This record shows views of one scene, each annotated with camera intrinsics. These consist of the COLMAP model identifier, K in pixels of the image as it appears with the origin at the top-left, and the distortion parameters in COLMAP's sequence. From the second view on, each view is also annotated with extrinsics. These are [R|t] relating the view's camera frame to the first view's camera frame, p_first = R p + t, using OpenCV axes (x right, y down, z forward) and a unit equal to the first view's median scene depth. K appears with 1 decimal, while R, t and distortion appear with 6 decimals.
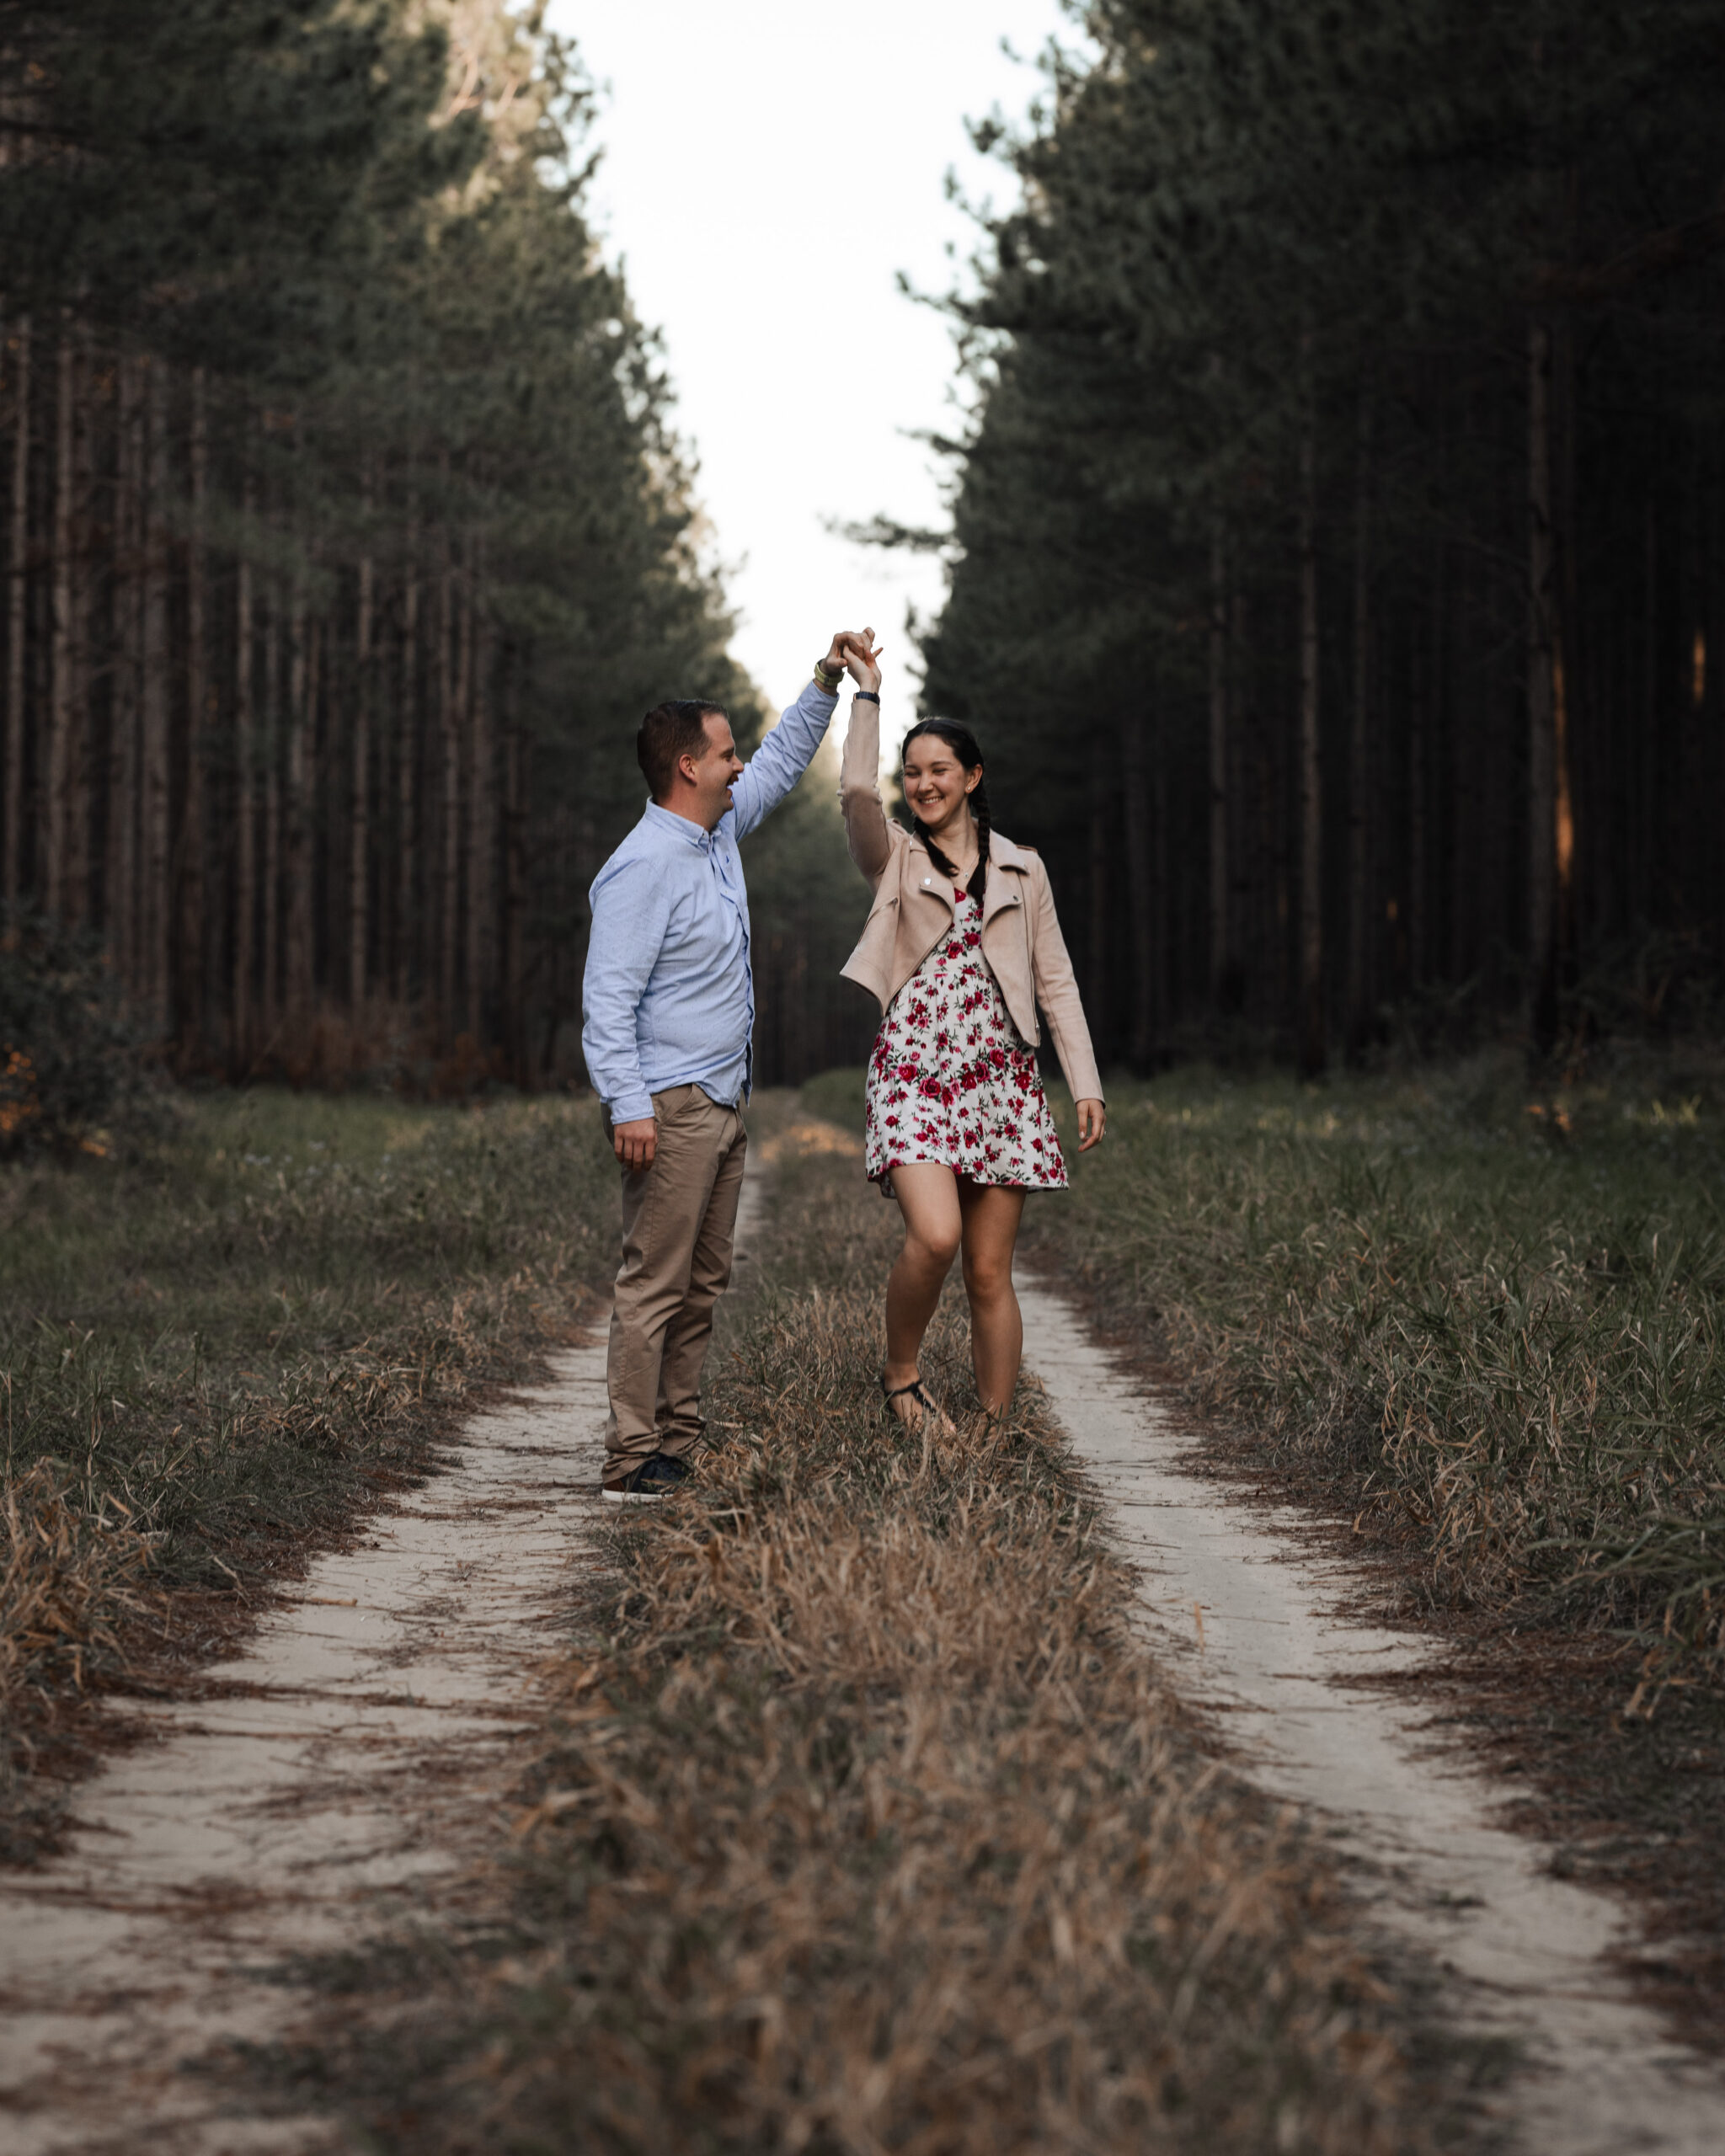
lens RADIAL K [[6803.9, 0, 862.5], [0, 6803.9, 1078.0], [0, 0, 1]] dist [0.042798, 0.572645]
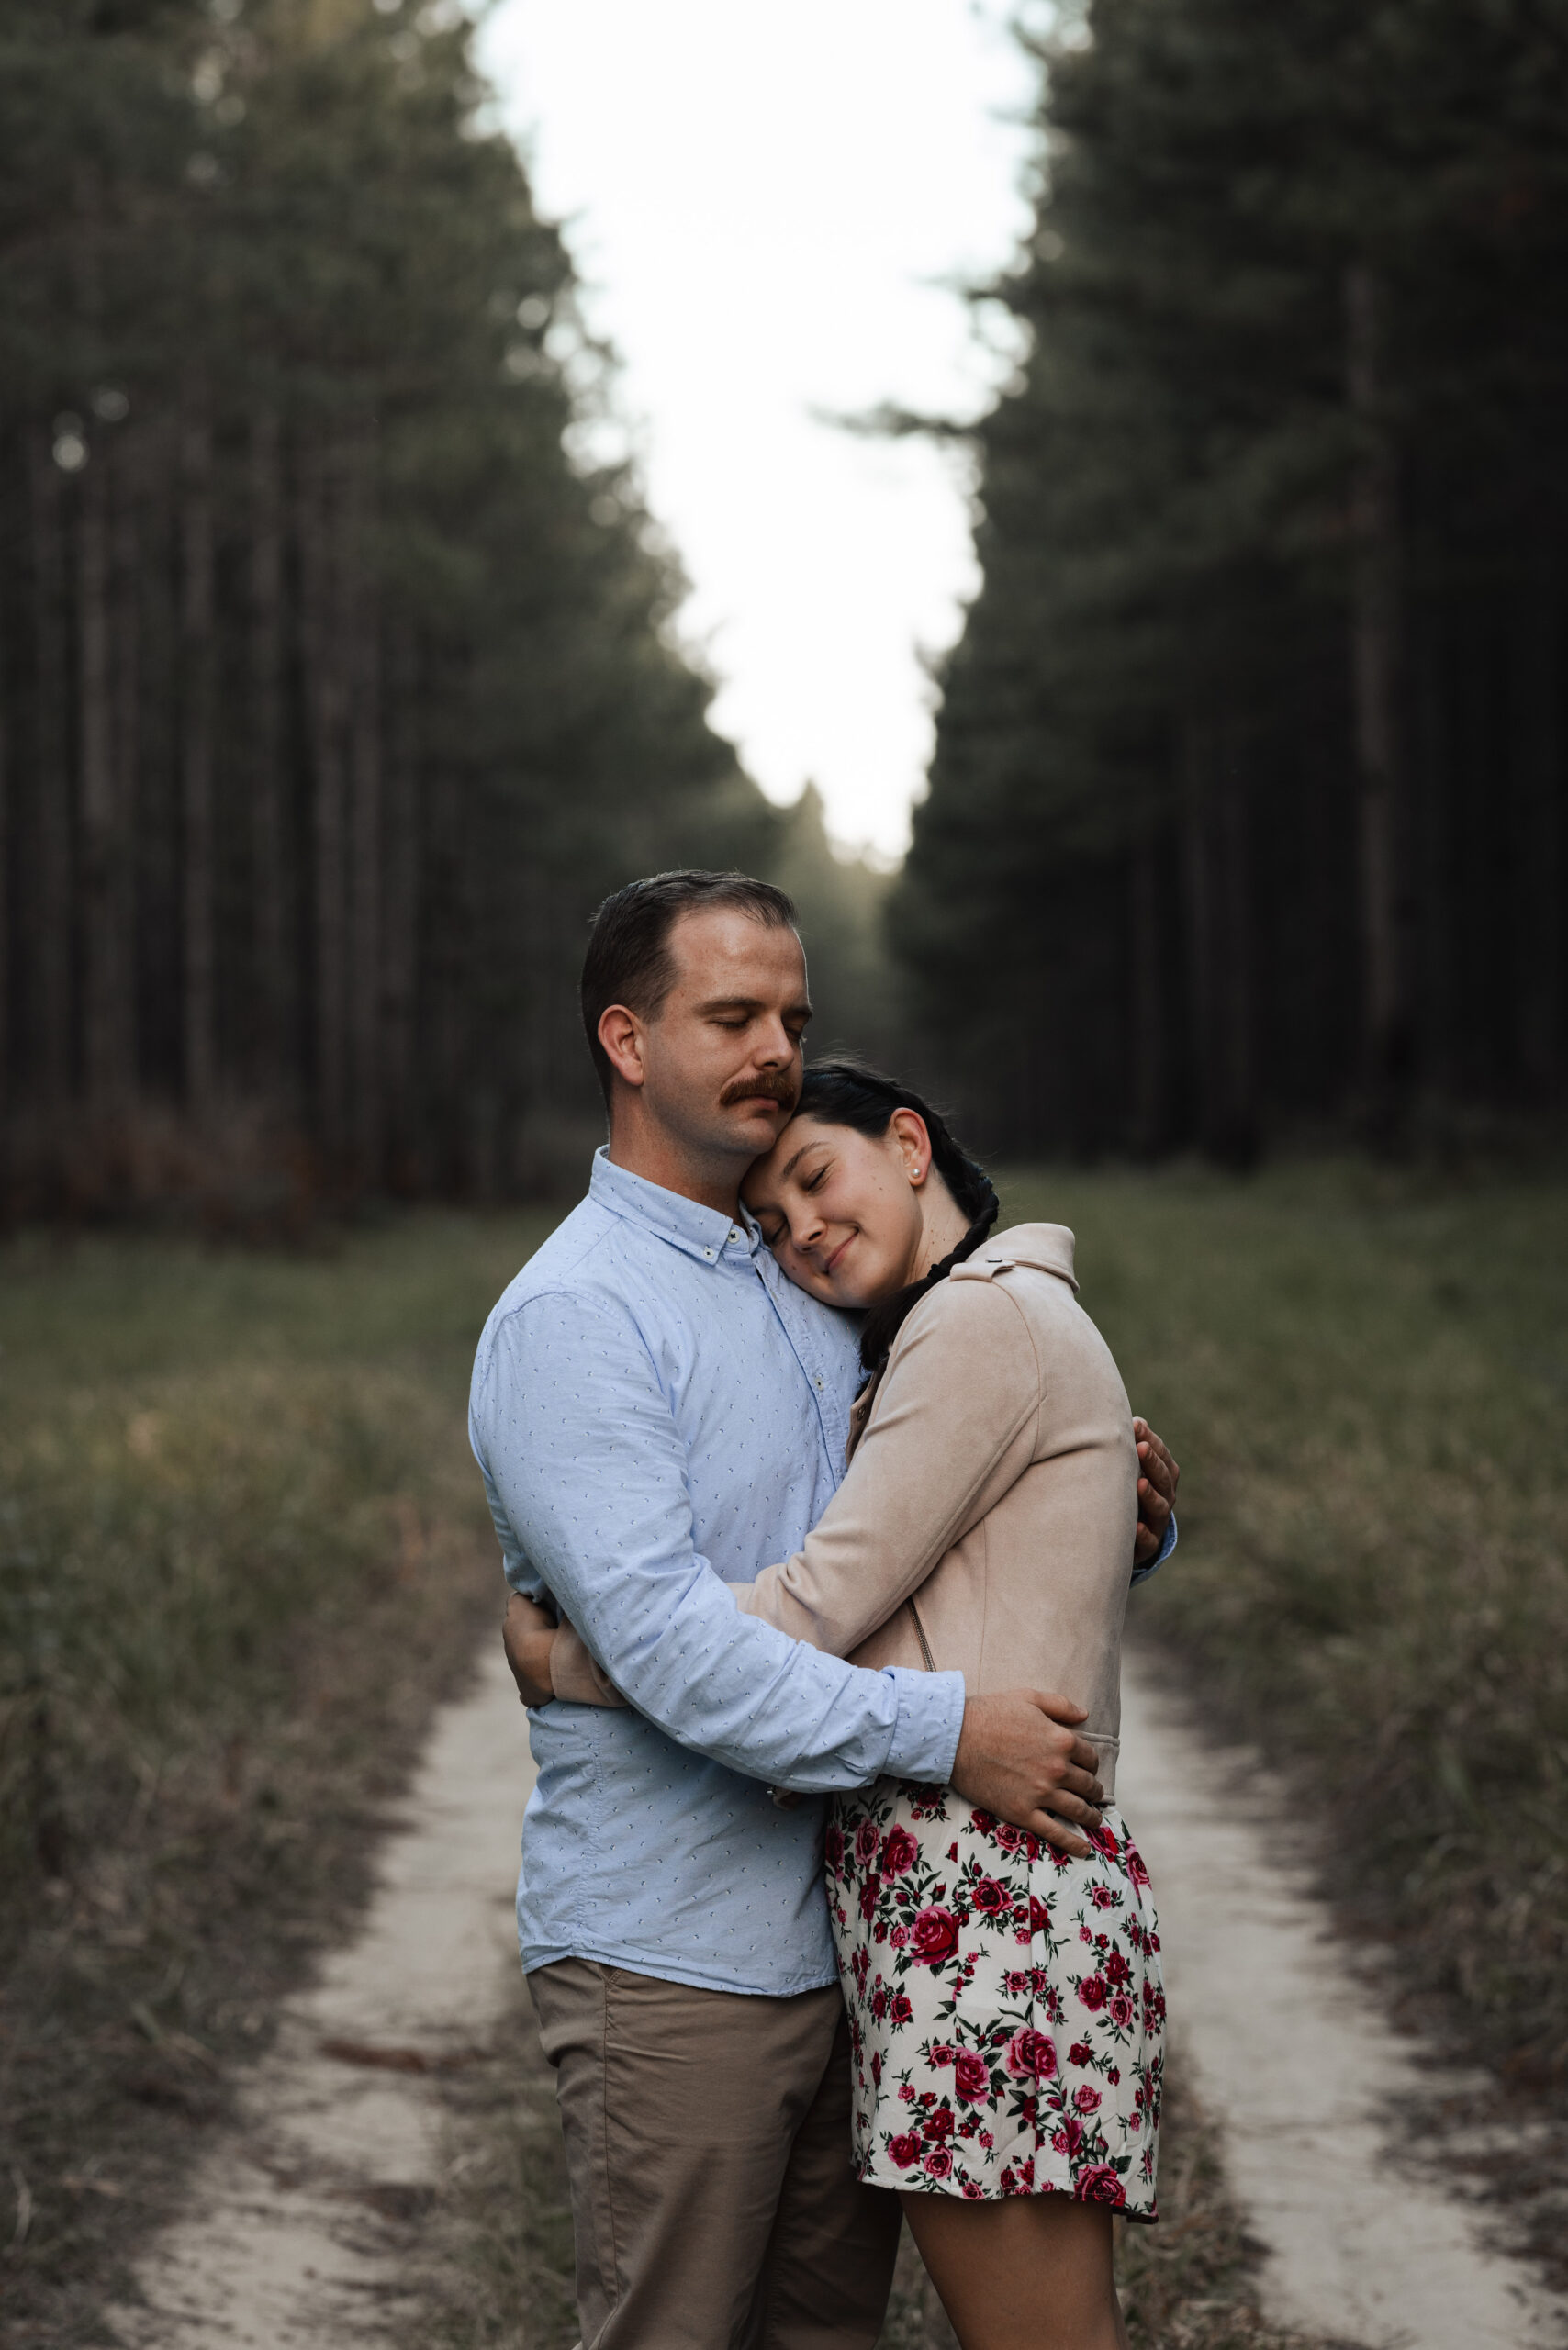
lens RADIAL K [[5677.3, 0, 784.0], [0, 5677.3, 1175.0], [0, 0, 1]] dist [-1.580872, 0.082650]
pose [[0.999605, -0.022944, -0.016239, -0.000591], [0.023005, 0.999729, 0.003543, -0.004170], [0.016153, -0.003916, 0.999862, 0.443885]]
